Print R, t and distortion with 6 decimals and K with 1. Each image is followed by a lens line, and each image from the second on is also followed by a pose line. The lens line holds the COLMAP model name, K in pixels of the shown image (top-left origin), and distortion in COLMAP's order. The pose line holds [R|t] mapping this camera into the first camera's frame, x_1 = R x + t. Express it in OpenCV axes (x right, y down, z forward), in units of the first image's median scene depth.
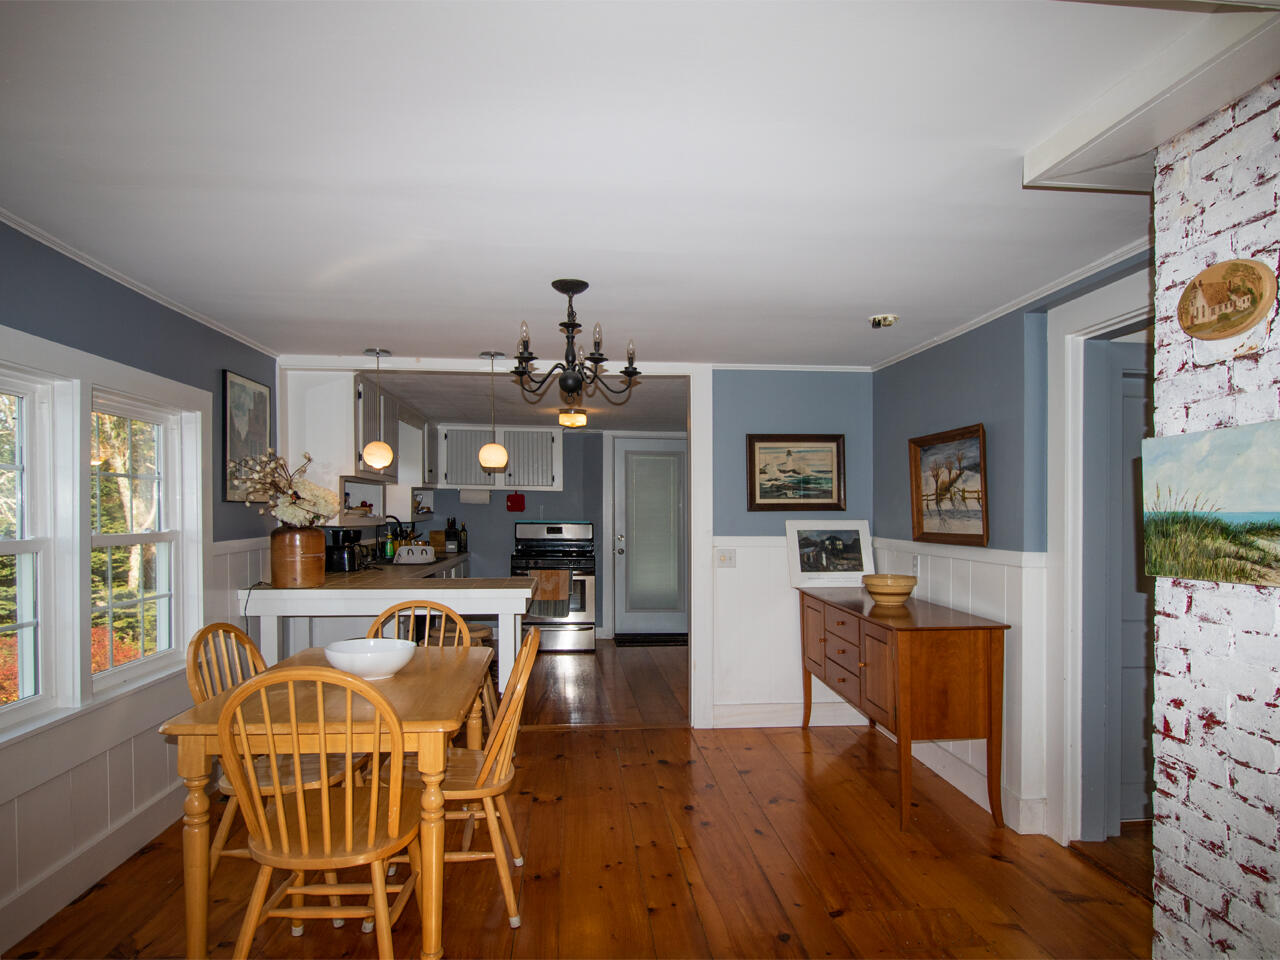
lens RADIAL K [[716.2, 0, 638.0], [0, 716.2, 501.9], [0, 0, 1]] dist [0.005353, -0.014713]
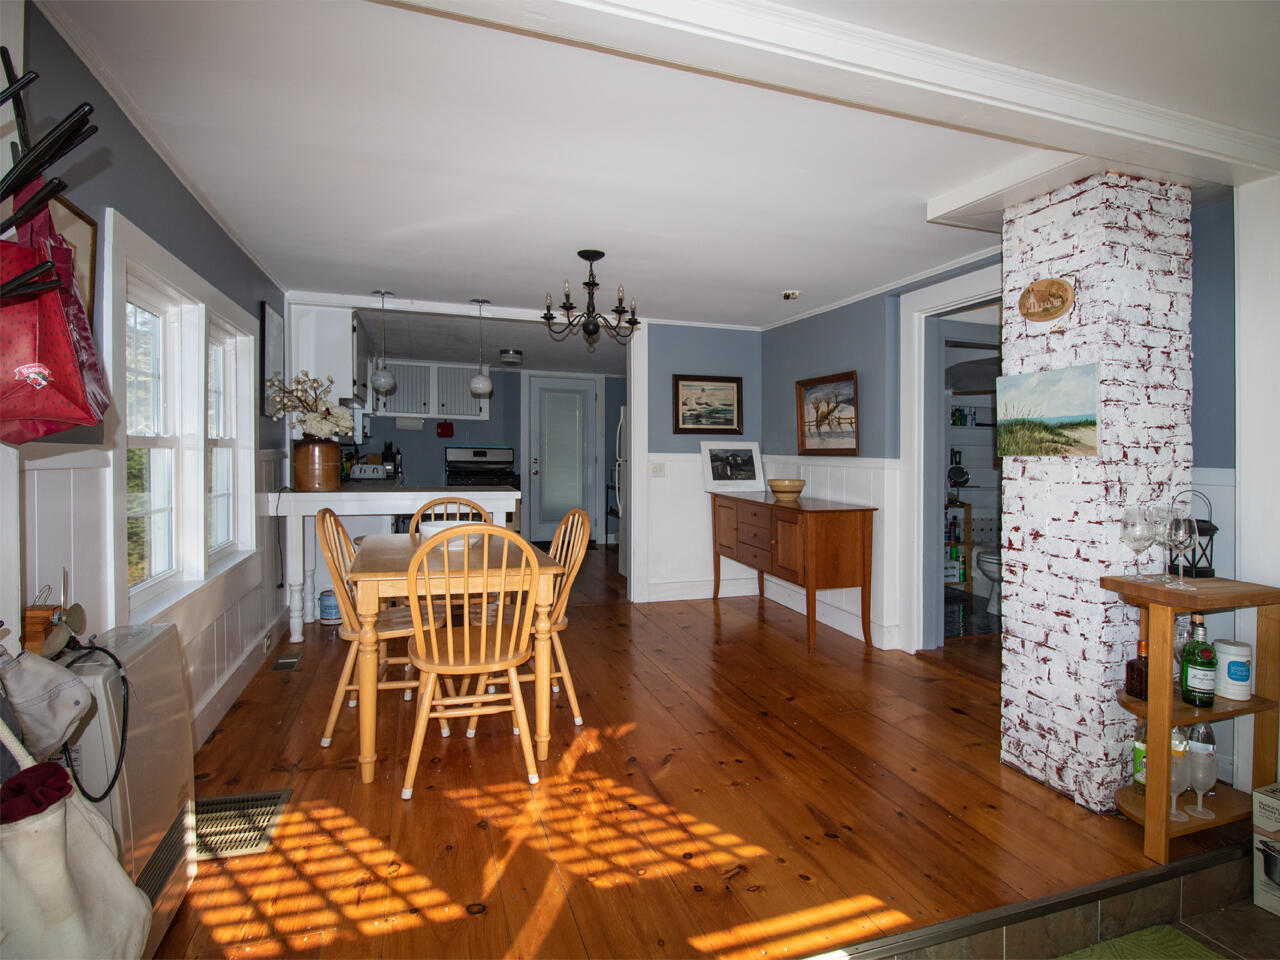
lens RADIAL K [[632.4, 0, 639.6], [0, 632.4, 434.7], [0, 0, 1]] dist [0.000004, -0.015021]
pose [[0.972695, 0.012087, 0.231774, -0.253014], [-0.010075, 0.999901, -0.009860, 0.039045], [-0.231870, 0.007255, 0.972720, -0.145037]]
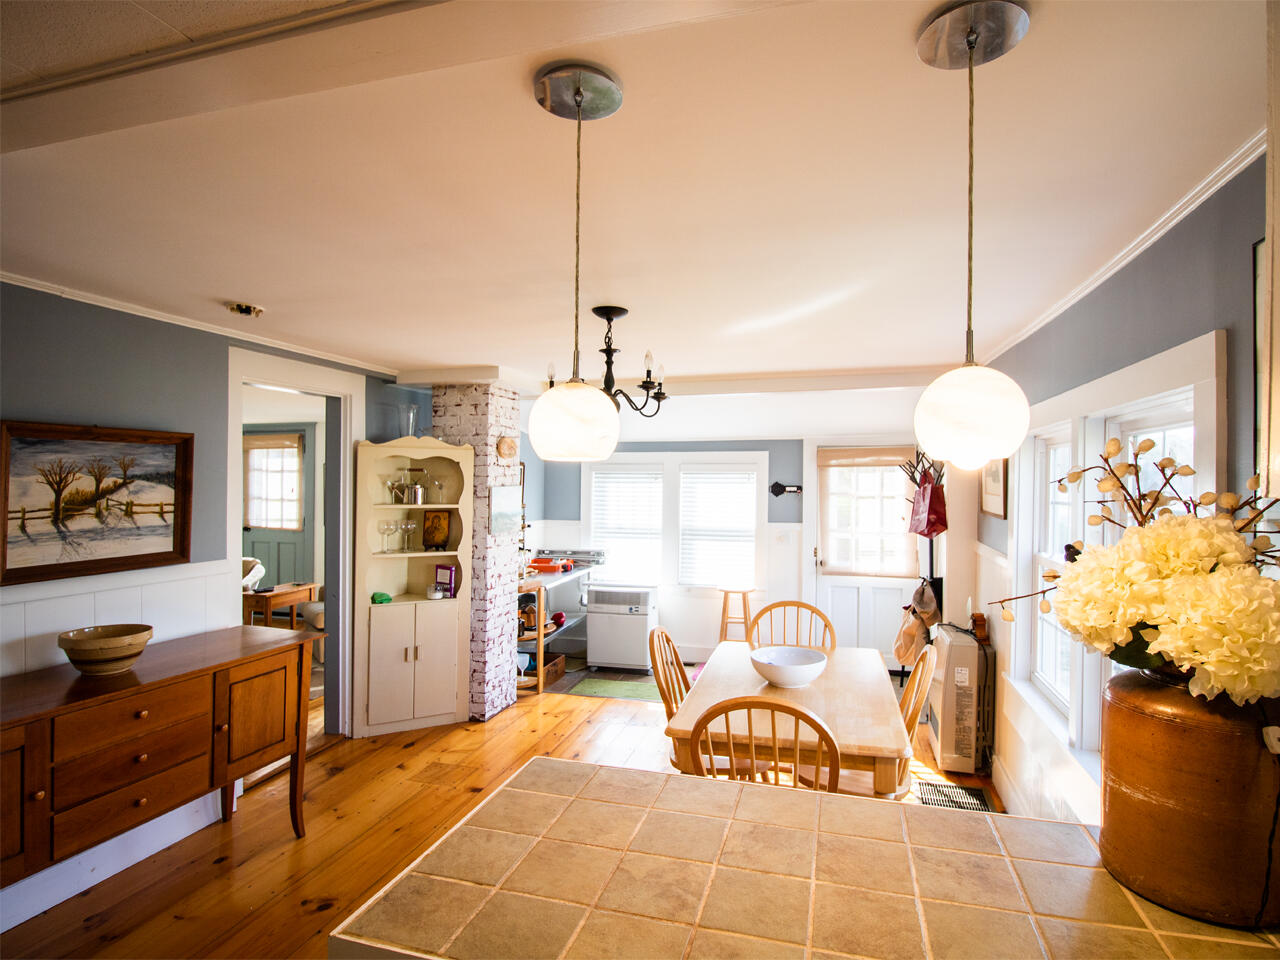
lens RADIAL K [[685.5, 0, 640.0], [0, 685.5, 480.0], [0, 0, 1]] dist [0.002799, -0.016015]
pose [[-0.929410, -0.006157, 0.368997, -0.441458], [-0.011413, 0.999862, -0.012064, -0.046587], [-0.368872, -0.015423, -0.929352, 1.743726]]
